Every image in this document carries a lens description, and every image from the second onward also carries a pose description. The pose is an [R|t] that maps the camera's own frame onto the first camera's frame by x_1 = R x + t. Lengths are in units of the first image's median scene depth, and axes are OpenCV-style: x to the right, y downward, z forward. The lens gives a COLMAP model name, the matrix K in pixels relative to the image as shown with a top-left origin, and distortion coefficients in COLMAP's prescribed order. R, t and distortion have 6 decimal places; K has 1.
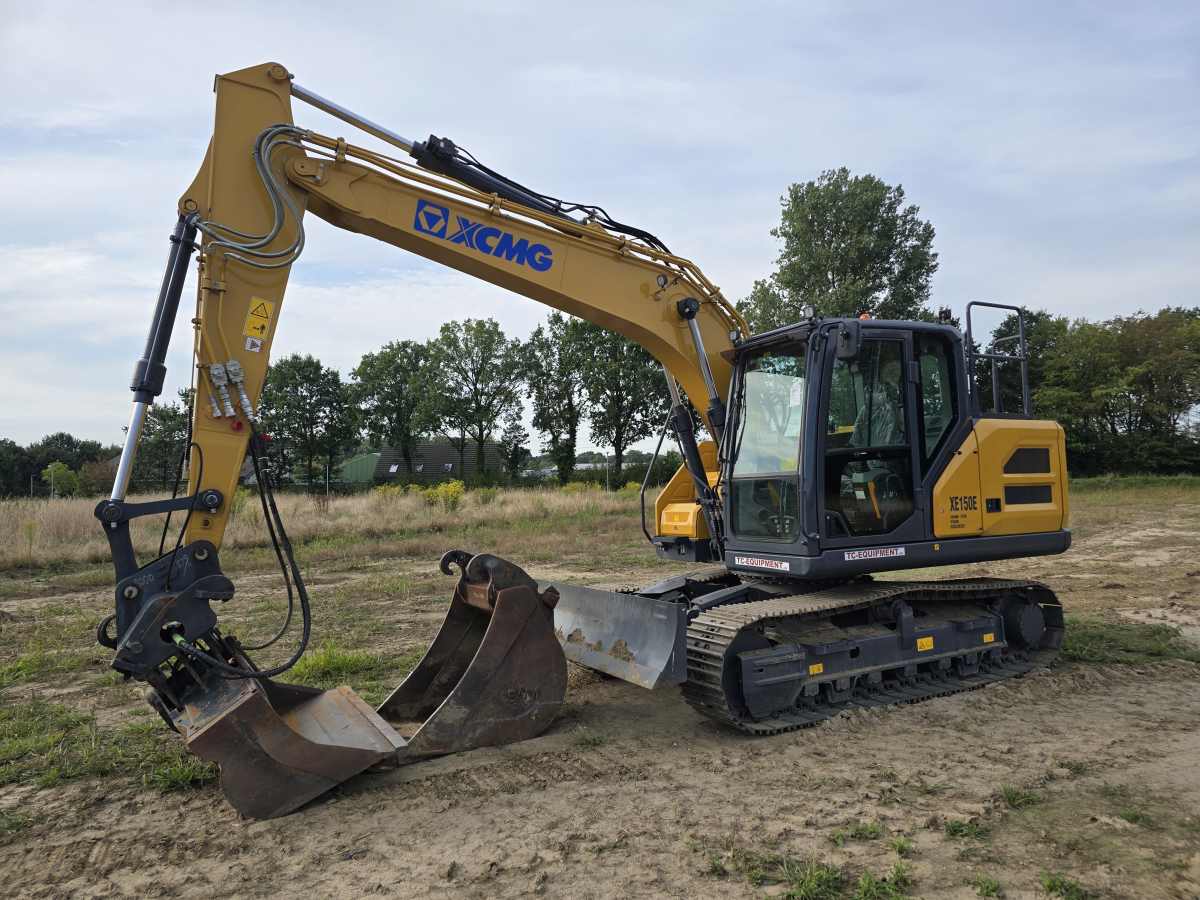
lens RADIAL K [[804.5, 0, 603.0], [0, 804.5, 445.9], [0, 0, 1]] dist [0.058120, -0.045174]
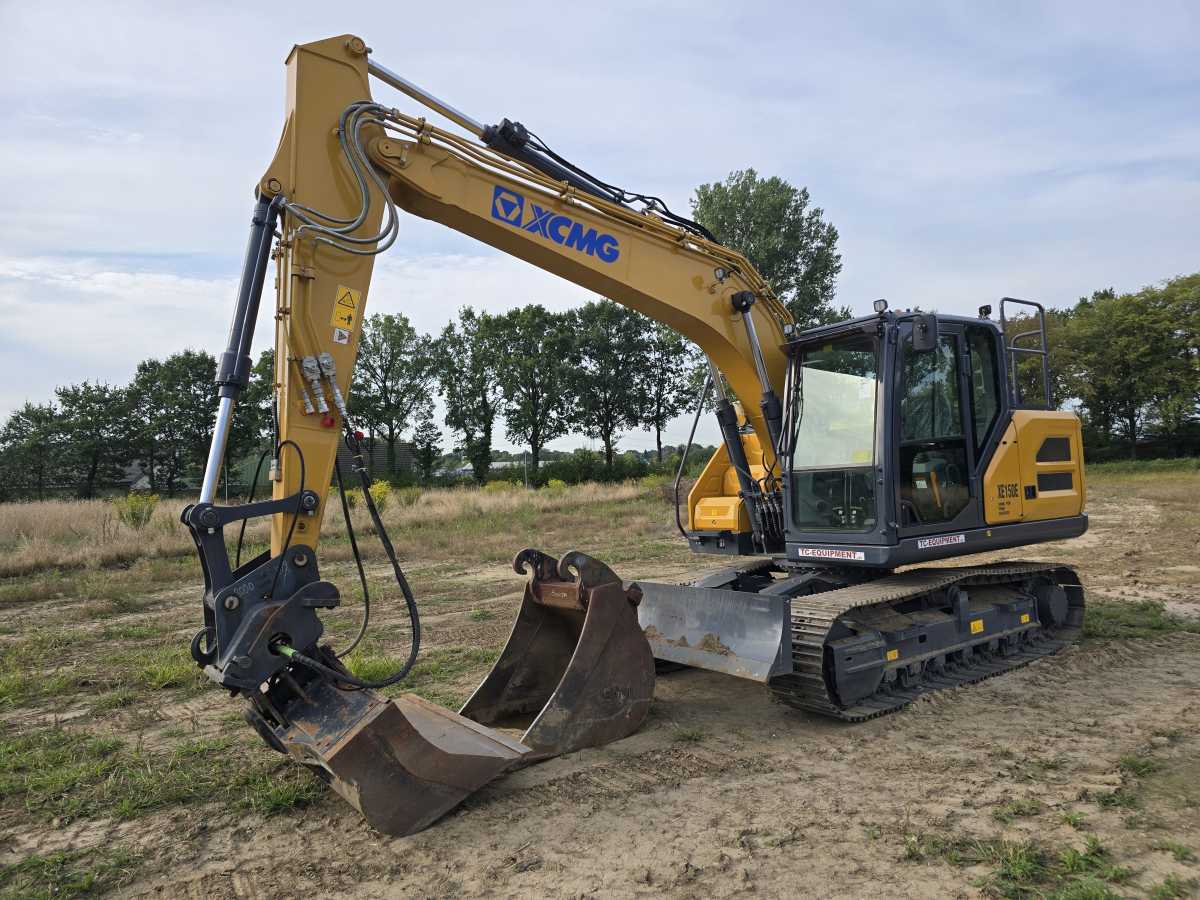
lens RADIAL K [[805.7, 0, 602.4], [0, 805.7, 451.6], [0, 0, 1]] dist [0.056069, -0.044704]
pose [[0.992438, -0.013673, 0.121984, -0.218255], [0.012450, 0.999864, 0.010785, 0.002434], [-0.122115, -0.009185, 0.992473, 0.027117]]
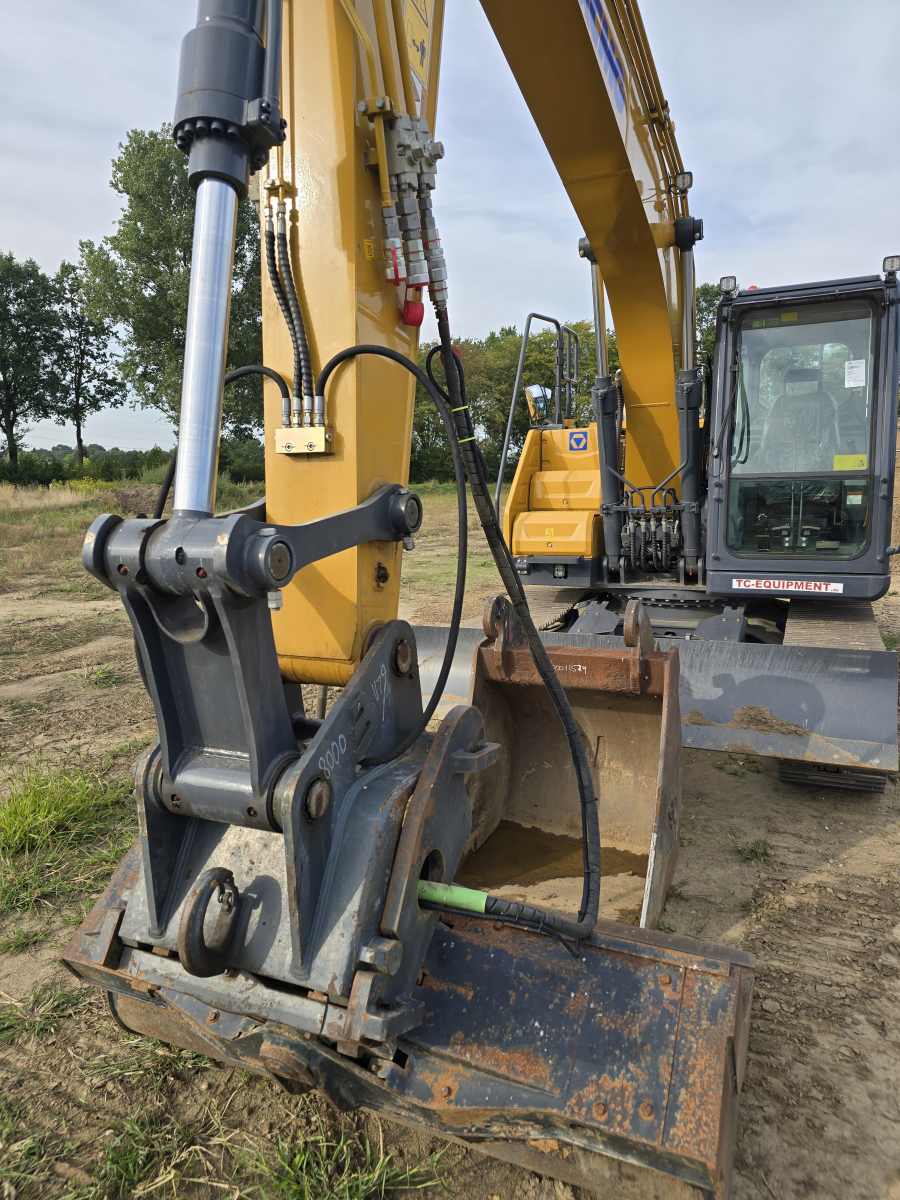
lens RADIAL K [[805.7, 0, 450.2], [0, 805.7, 591.8], [0, 0, 1]] dist [0.056069, -0.044704]
pose [[0.794159, -0.064716, 0.604255, -0.583216], [-0.043004, 0.985836, 0.162103, 0.035471], [-0.606187, -0.154721, 0.780127, 0.589292]]
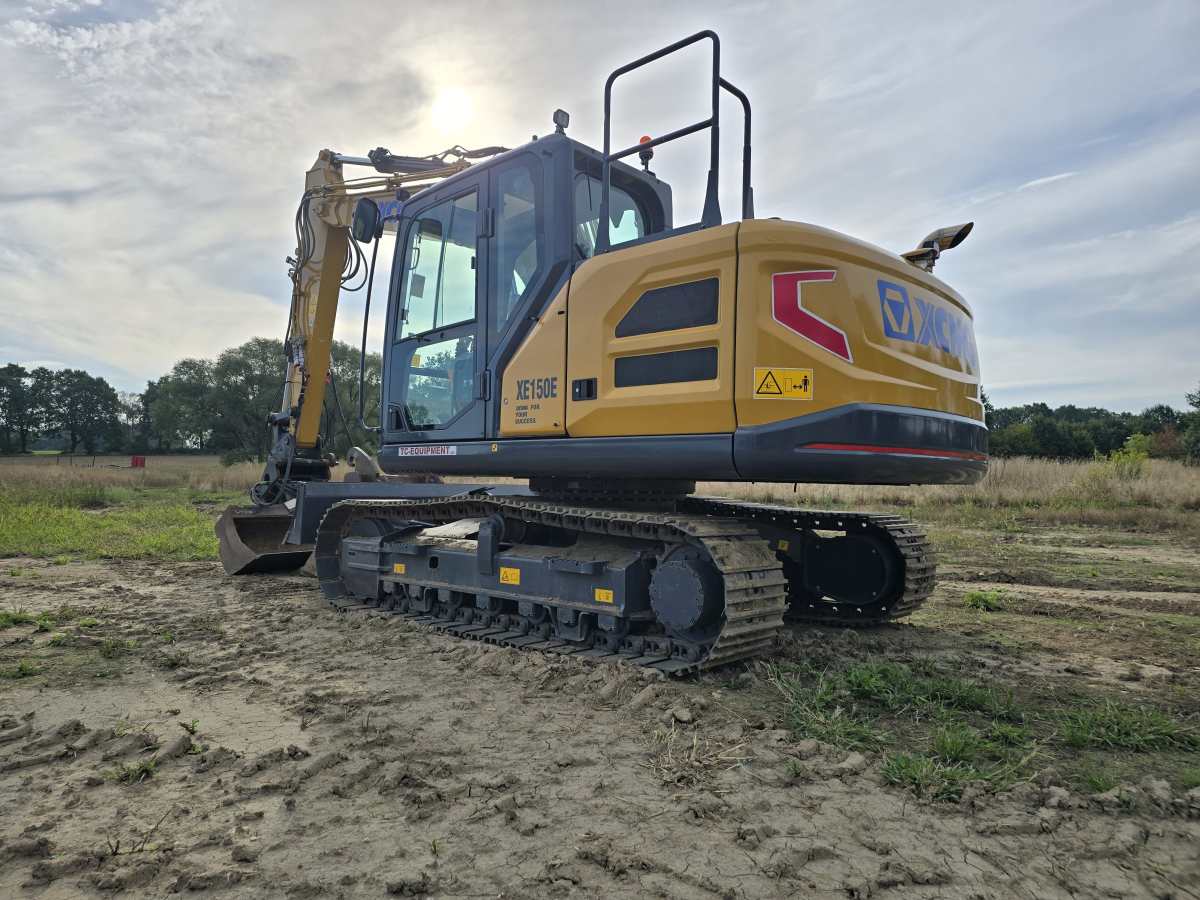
lens RADIAL K [[804.5, 0, 603.0], [0, 804.5, 445.9], [0, 0, 1]] dist [0.058120, -0.045174]
pose [[0.317487, -0.004133, -0.948253, 1.222709], [0.030740, 0.999510, 0.005936, 0.128276], [0.947764, -0.031034, 0.317459, 0.906204]]
